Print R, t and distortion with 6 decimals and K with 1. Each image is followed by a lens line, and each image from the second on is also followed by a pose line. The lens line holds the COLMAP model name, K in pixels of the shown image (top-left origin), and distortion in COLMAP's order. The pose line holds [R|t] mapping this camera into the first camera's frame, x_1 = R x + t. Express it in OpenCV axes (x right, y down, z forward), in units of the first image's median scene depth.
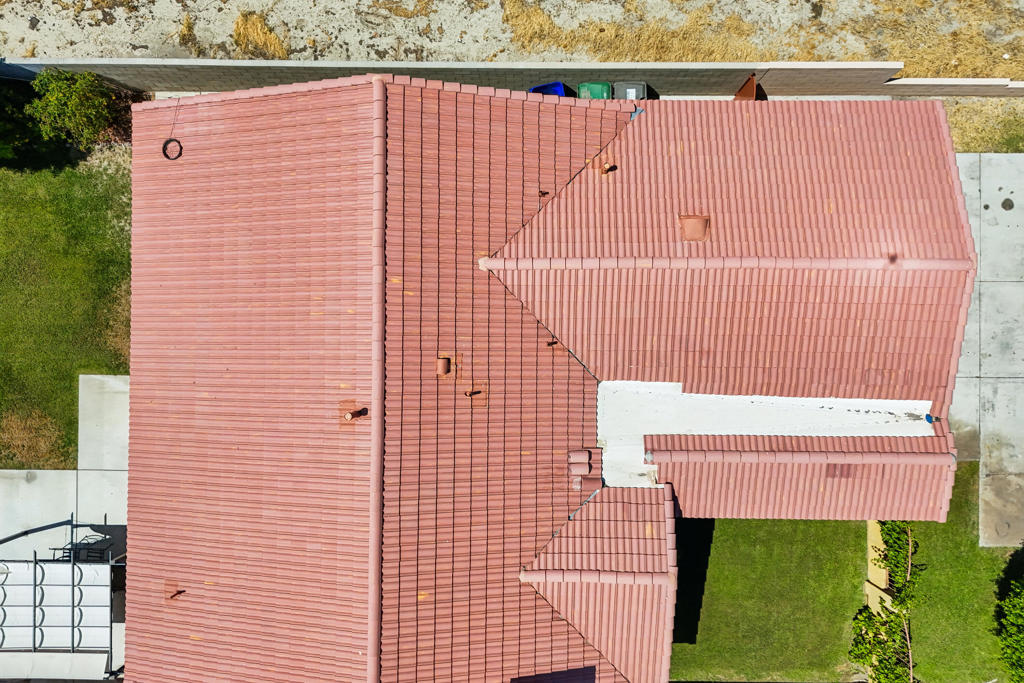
lens RADIAL K [[756.8, 0, 512.0], [0, 756.8, 341.5], [0, 0, 1]] dist [0.063682, -0.078417]
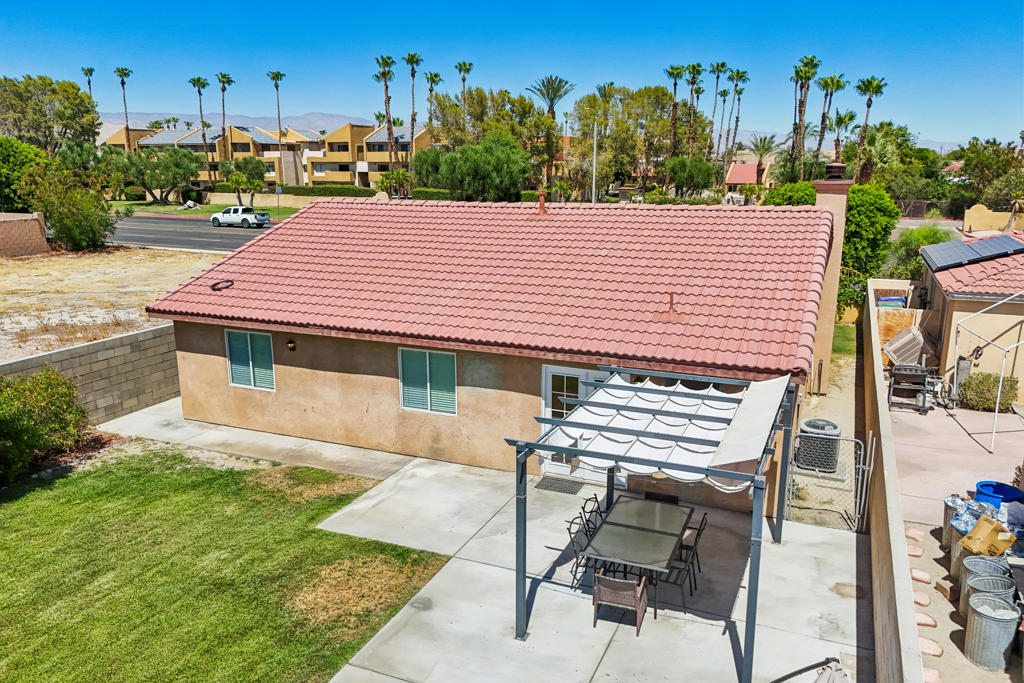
lens RADIAL K [[761.2, 0, 515.9], [0, 761.2, 338.0], [0, 0, 1]] dist [0.057479, -0.077131]
pose [[0.393770, -0.209150, 0.895098, -1.016630], [0.919166, 0.098941, -0.381240, 0.406828], [-0.008826, 0.972865, 0.231203, 0.715493]]
